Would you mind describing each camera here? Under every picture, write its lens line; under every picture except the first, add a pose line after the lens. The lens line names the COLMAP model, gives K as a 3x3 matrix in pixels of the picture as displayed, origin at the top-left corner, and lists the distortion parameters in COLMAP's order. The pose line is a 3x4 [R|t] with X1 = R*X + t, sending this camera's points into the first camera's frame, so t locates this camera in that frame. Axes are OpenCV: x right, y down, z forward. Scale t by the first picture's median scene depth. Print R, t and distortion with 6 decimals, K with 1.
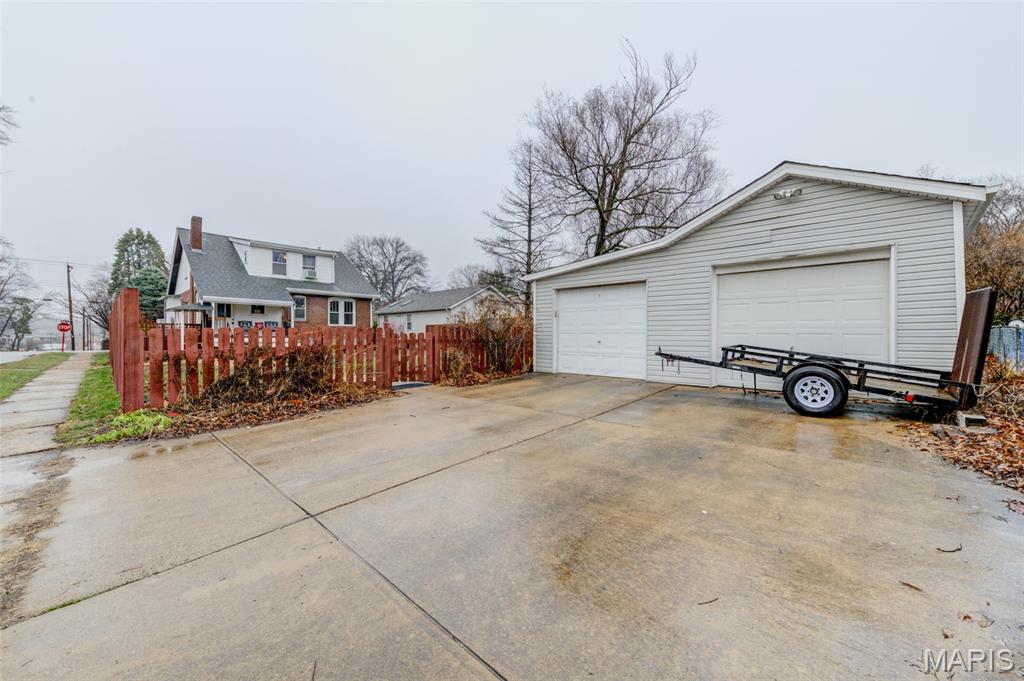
lens RADIAL K [[403.0, 0, 511.9], [0, 403.0, 338.0], [0, 0, 1]] dist [-0.003052, -0.000071]
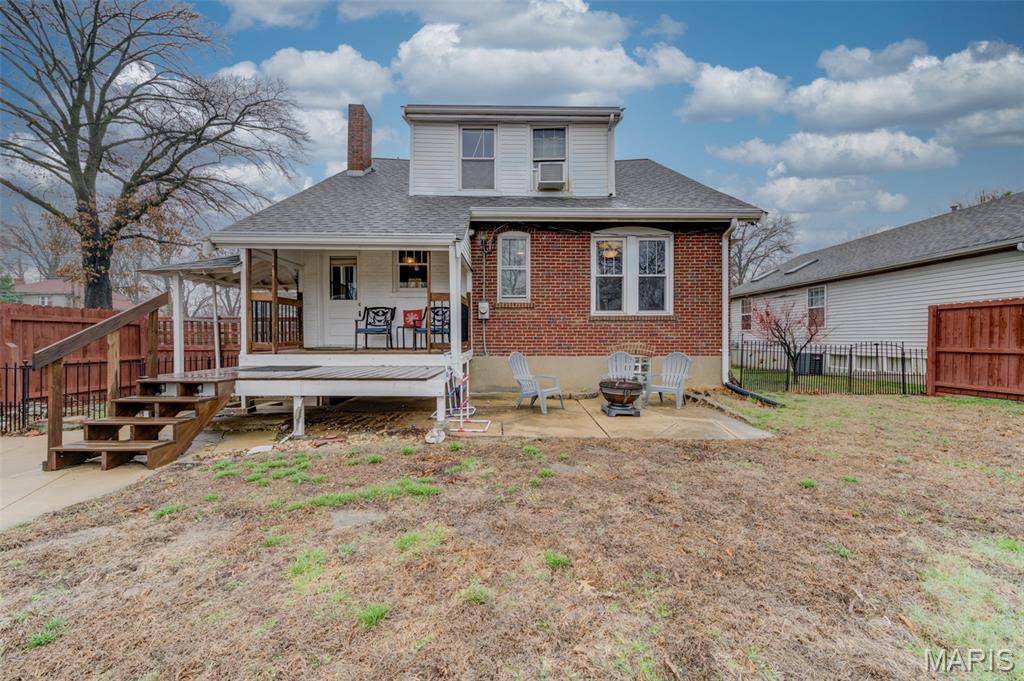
lens RADIAL K [[403.0, 0, 511.8], [0, 403.0, 344.3], [0, 0, 1]] dist [-0.003052, -0.000071]
pose [[0.706926, 0.008568, -0.707236, -0.218341], [-0.002536, 0.999951, 0.009580, -0.007600], [0.707283, -0.004979, 0.706913, 0.589418]]
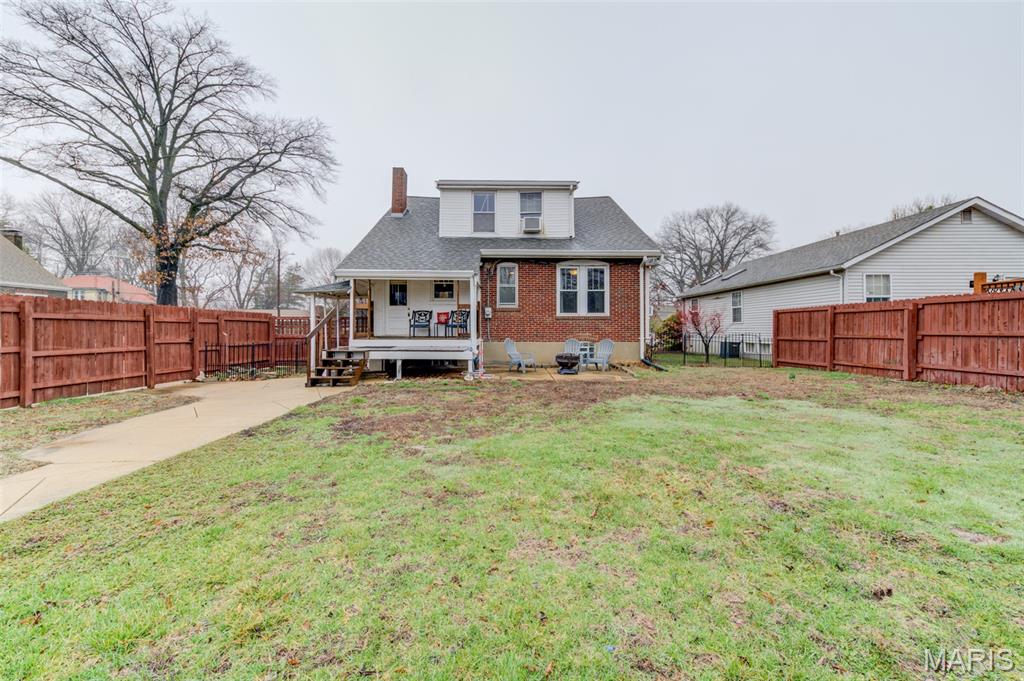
lens RADIAL K [[403.0, 0, 501.7], [0, 403.0, 331.8], [0, 0, 1]] dist [-0.003052, -0.000071]
pose [[0.696524, 0.001683, -0.717532, -0.104961], [-0.003882, 0.999991, -0.001423, -0.007135], [0.717523, 0.003776, 0.696524, 0.478263]]
